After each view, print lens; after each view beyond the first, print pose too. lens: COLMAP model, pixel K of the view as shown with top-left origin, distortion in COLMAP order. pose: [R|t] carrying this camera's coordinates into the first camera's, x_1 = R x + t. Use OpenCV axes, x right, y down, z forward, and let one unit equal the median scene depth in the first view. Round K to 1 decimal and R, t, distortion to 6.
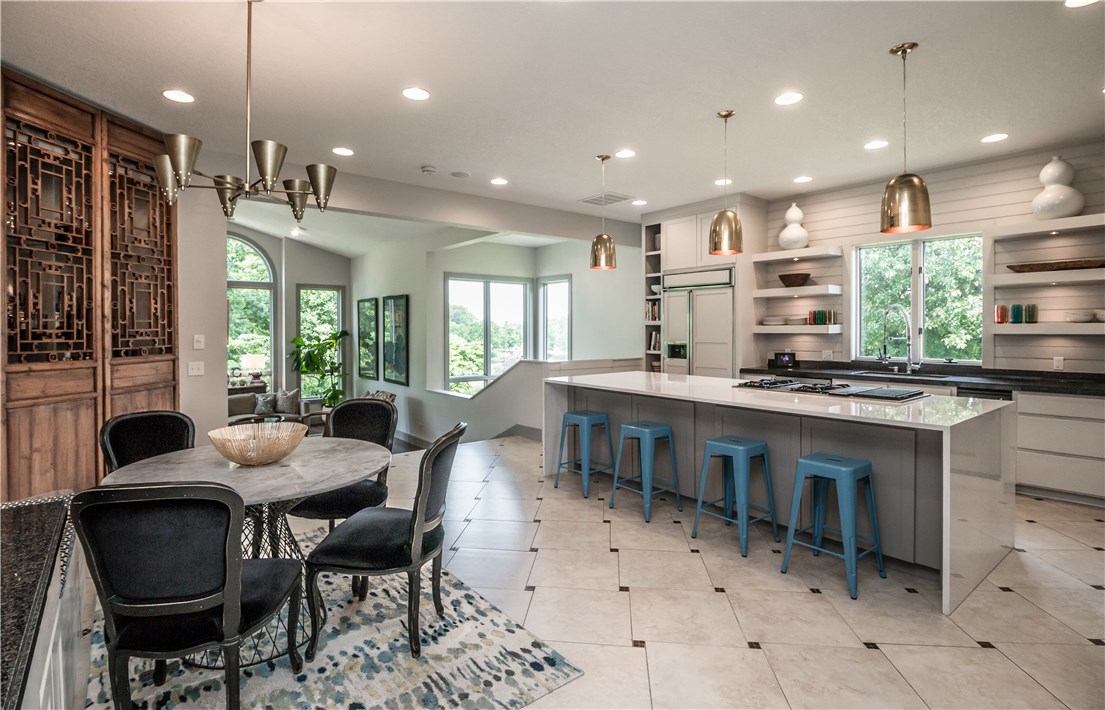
lens RADIAL K [[535.8, 0, 538.2], [0, 535.8, 331.6], [0, 0, 1]] dist [-0.002155, -0.000656]
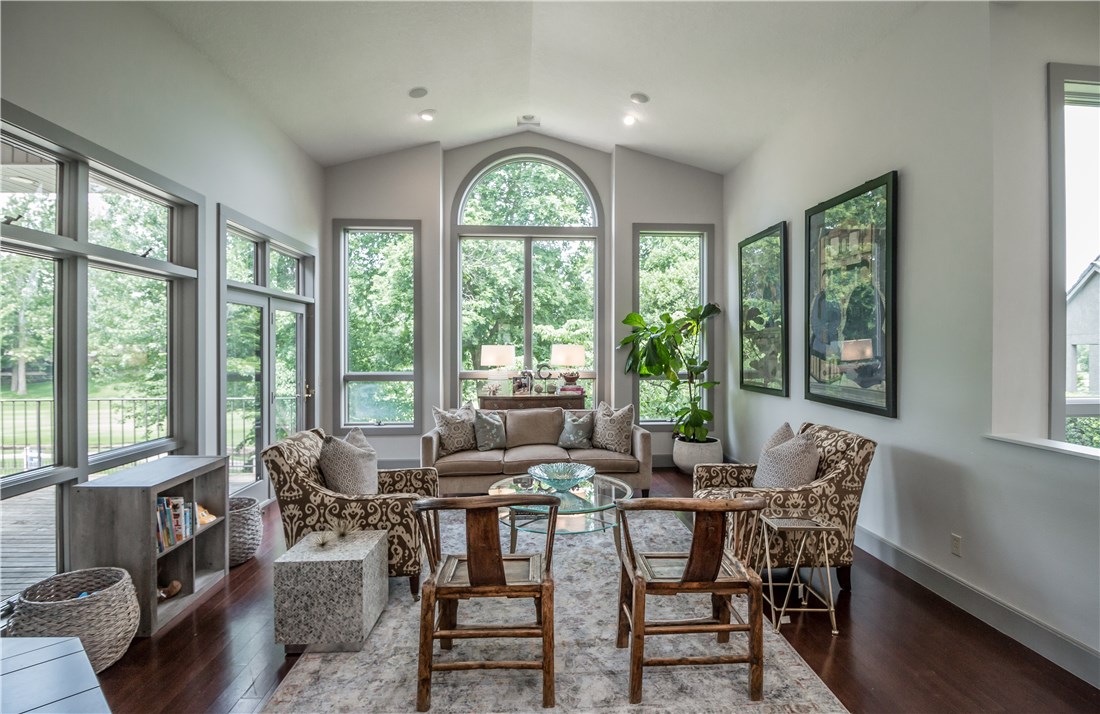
lens RADIAL K [[533.4, 0, 557.1], [0, 533.4, 351.8], [0, 0, 1]] dist [-0.002155, -0.000656]
pose [[0.830943, 0.008936, -0.556286, -0.204704], [-0.004875, 0.999950, 0.008781, 0.047281], [0.556336, -0.004585, 0.830944, 0.491611]]
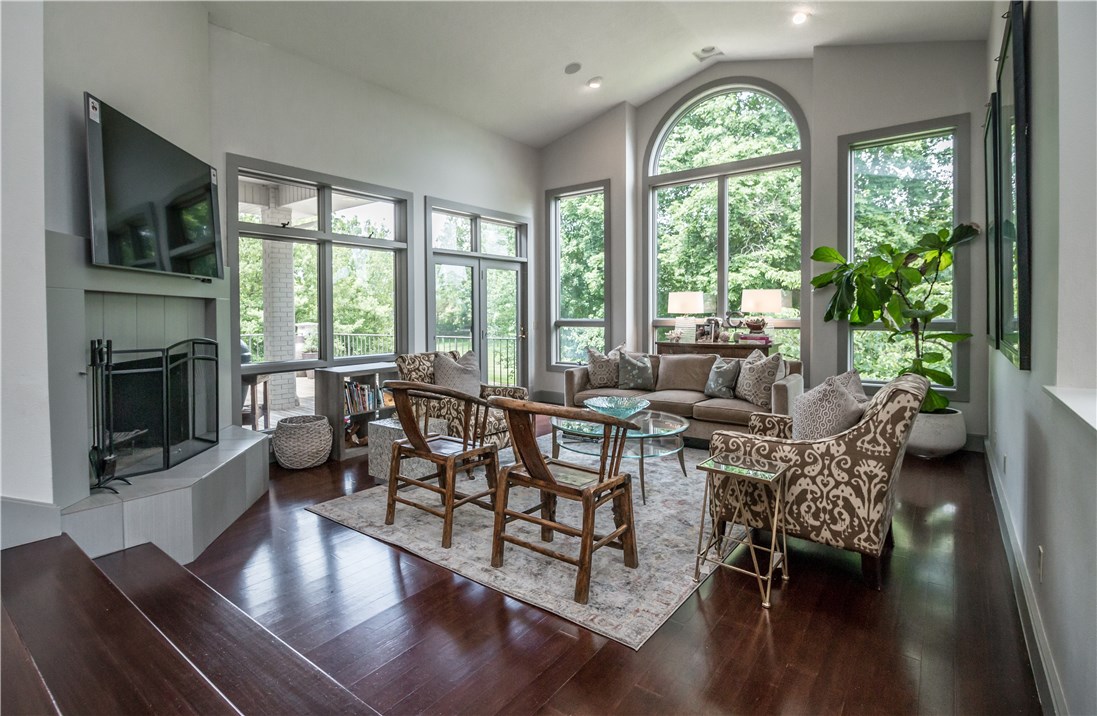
lens RADIAL K [[531.9, 0, 493.8], [0, 531.9, 325.3], [0, 0, 1]] dist [-0.002155, -0.000656]
pose [[0.220788, 0.028114, -0.974917, -0.059515], [0.005262, 0.999536, 0.030016, 0.063921], [0.975308, -0.011757, 0.220537, 0.620538]]
